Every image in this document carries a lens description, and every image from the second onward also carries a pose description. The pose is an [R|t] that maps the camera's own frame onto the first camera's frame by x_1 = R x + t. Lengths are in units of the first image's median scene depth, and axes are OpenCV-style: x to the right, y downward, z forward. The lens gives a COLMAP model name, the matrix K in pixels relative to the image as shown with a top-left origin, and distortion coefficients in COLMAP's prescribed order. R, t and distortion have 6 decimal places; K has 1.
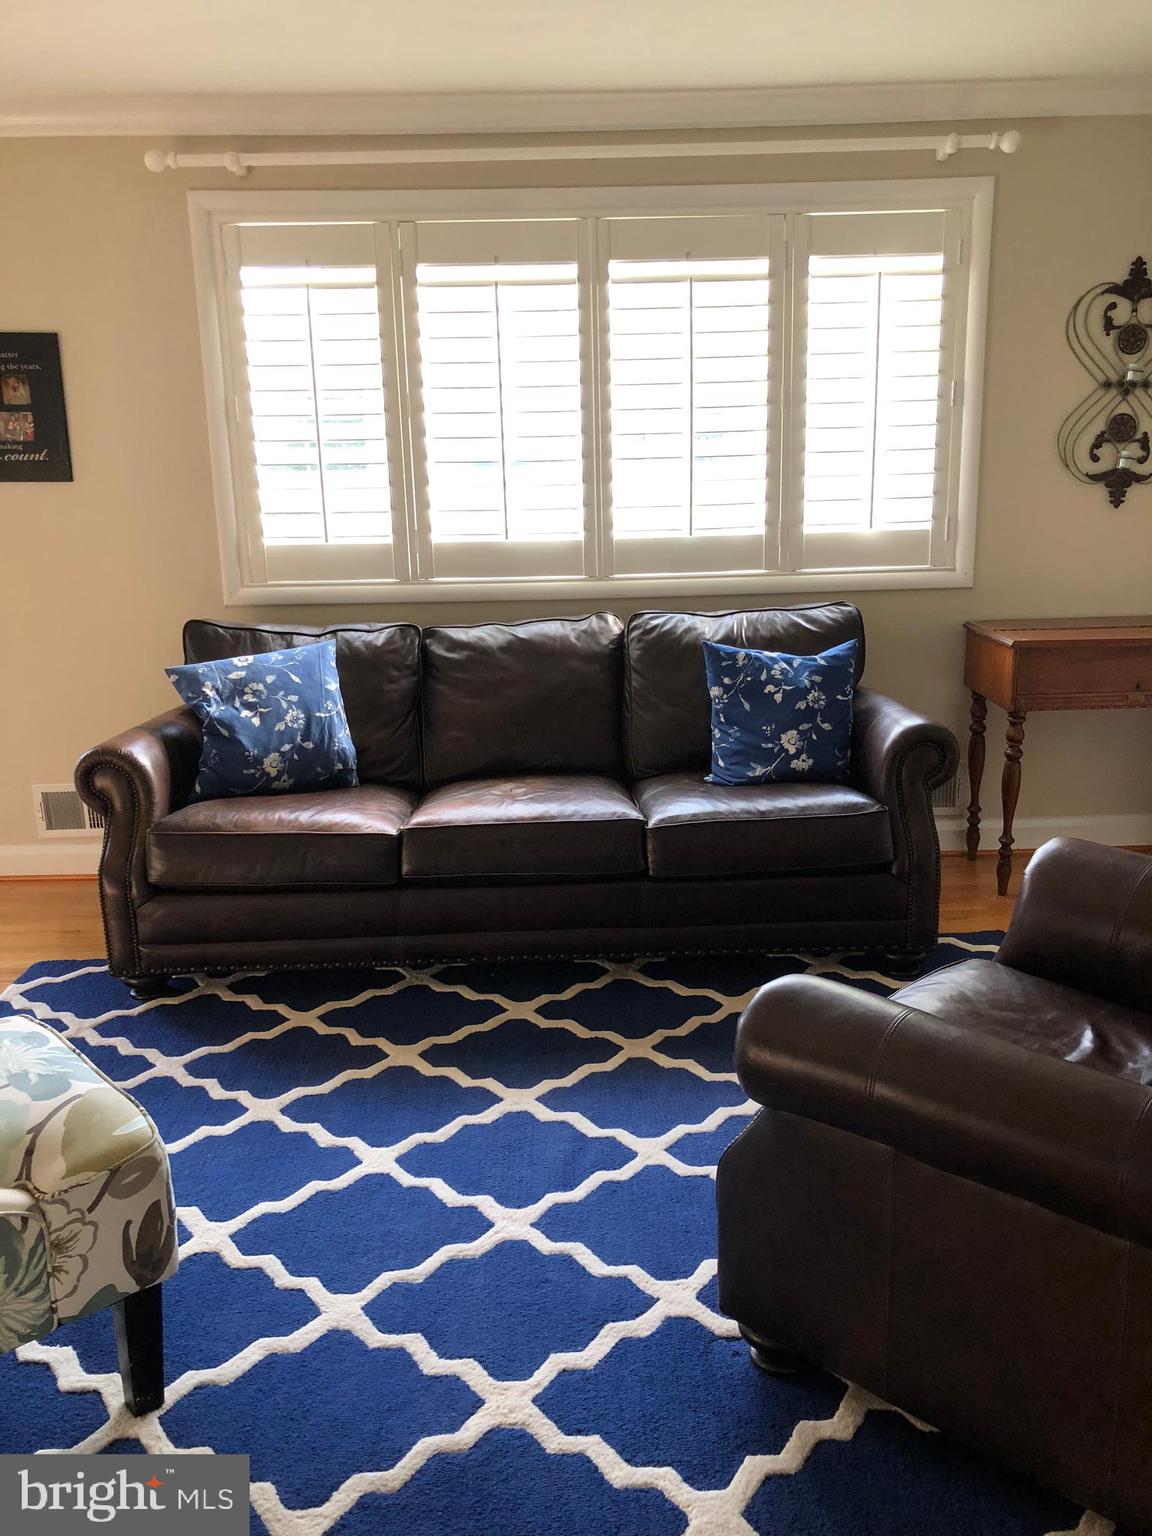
lens RADIAL K [[1261.6, 0, 584.8], [0, 1261.6, 768.0], [0, 0, 1]] dist [0.051029, -0.039789]
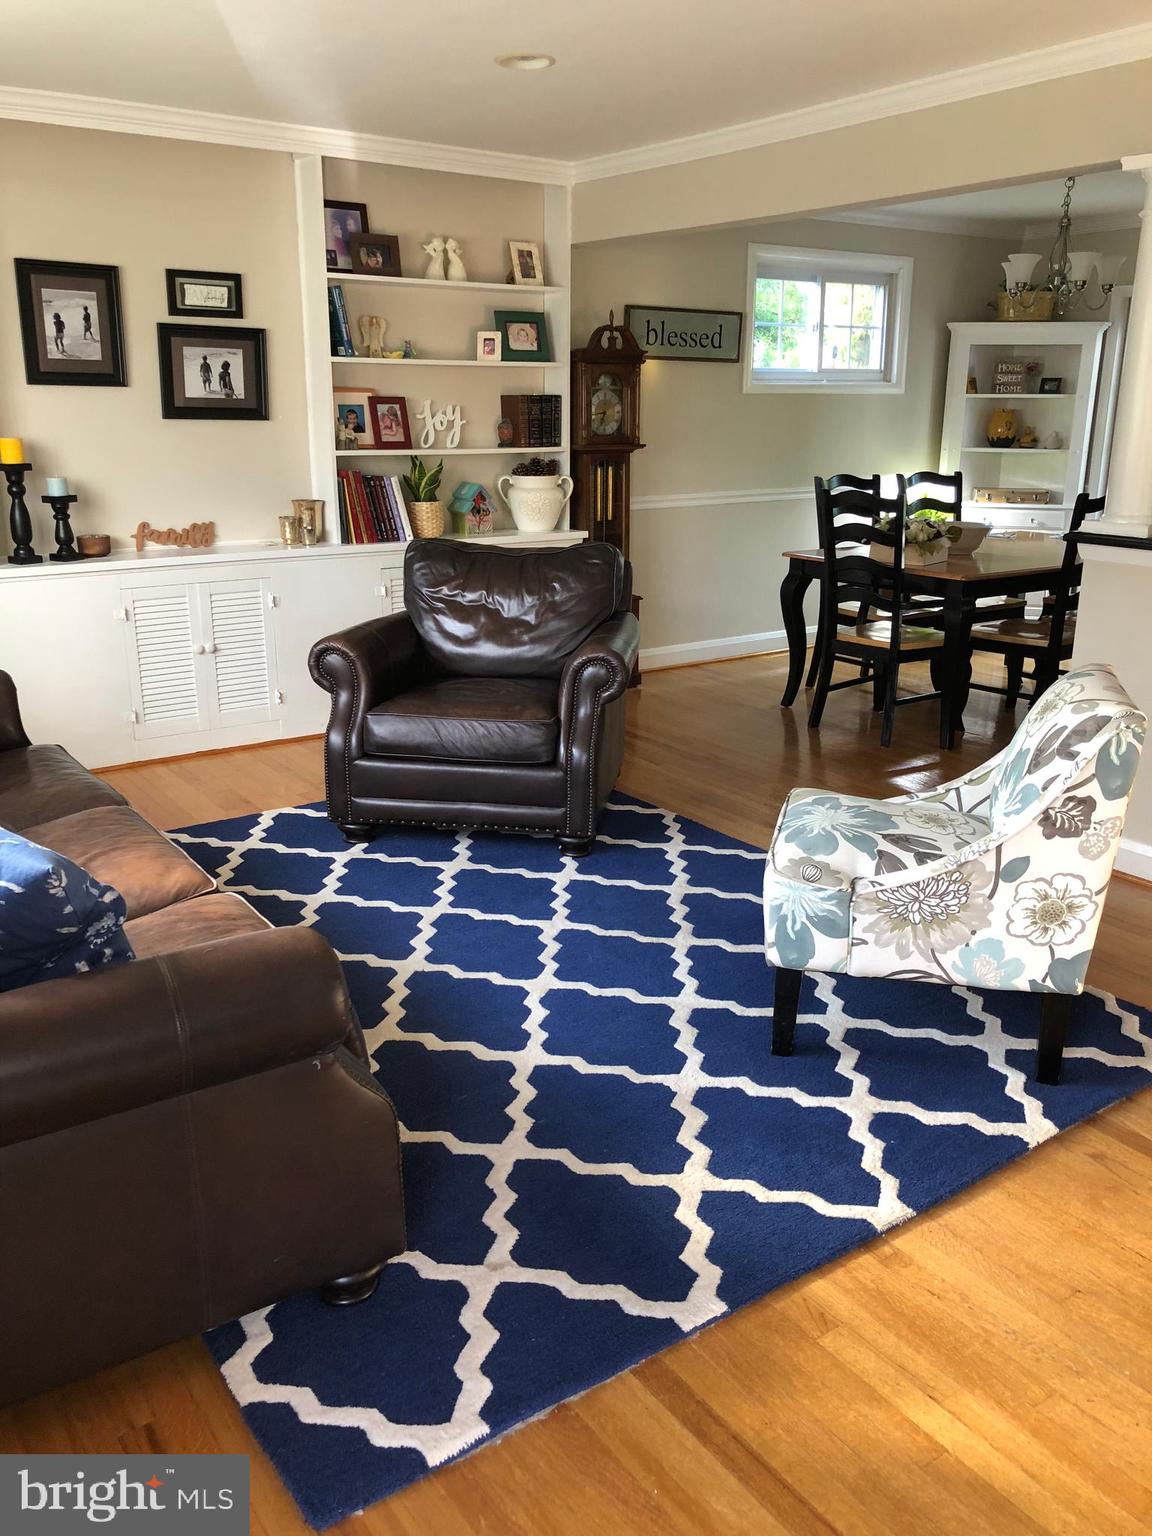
lens RADIAL K [[1261.6, 0, 580.3], [0, 1261.6, 760.5], [0, 0, 1]] dist [0.051029, -0.039789]
pose [[-0.558865, -0.205816, 0.803312, -0.820806], [0.223107, 0.895674, 0.384696, -0.252006], [-0.798682, 0.394218, -0.454642, 1.059319]]
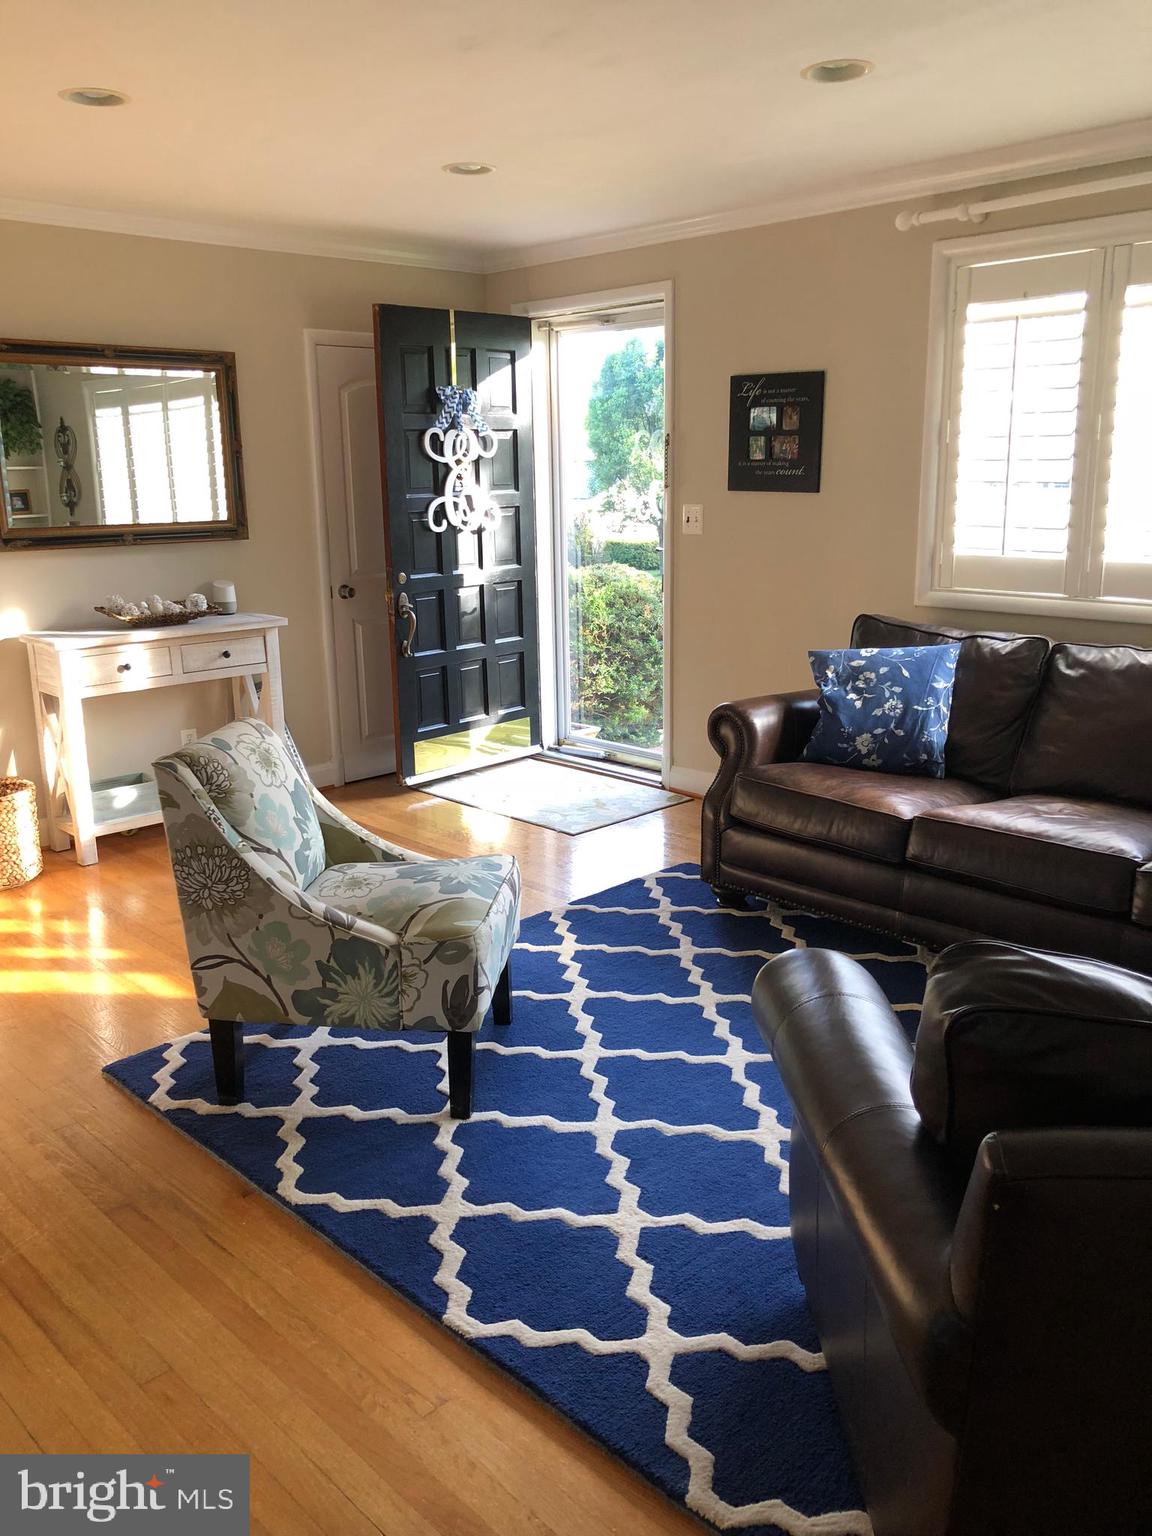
lens RADIAL K [[1261.6, 0, 579.7], [0, 1261.6, 766.8], [0, 0, 1]] dist [0.051029, -0.039789]
pose [[0.674206, 0.185641, -0.714832, 0.406130], [-0.188313, 0.979112, 0.076665, -0.021440], [0.714132, 0.082924, 0.695082, 0.020483]]
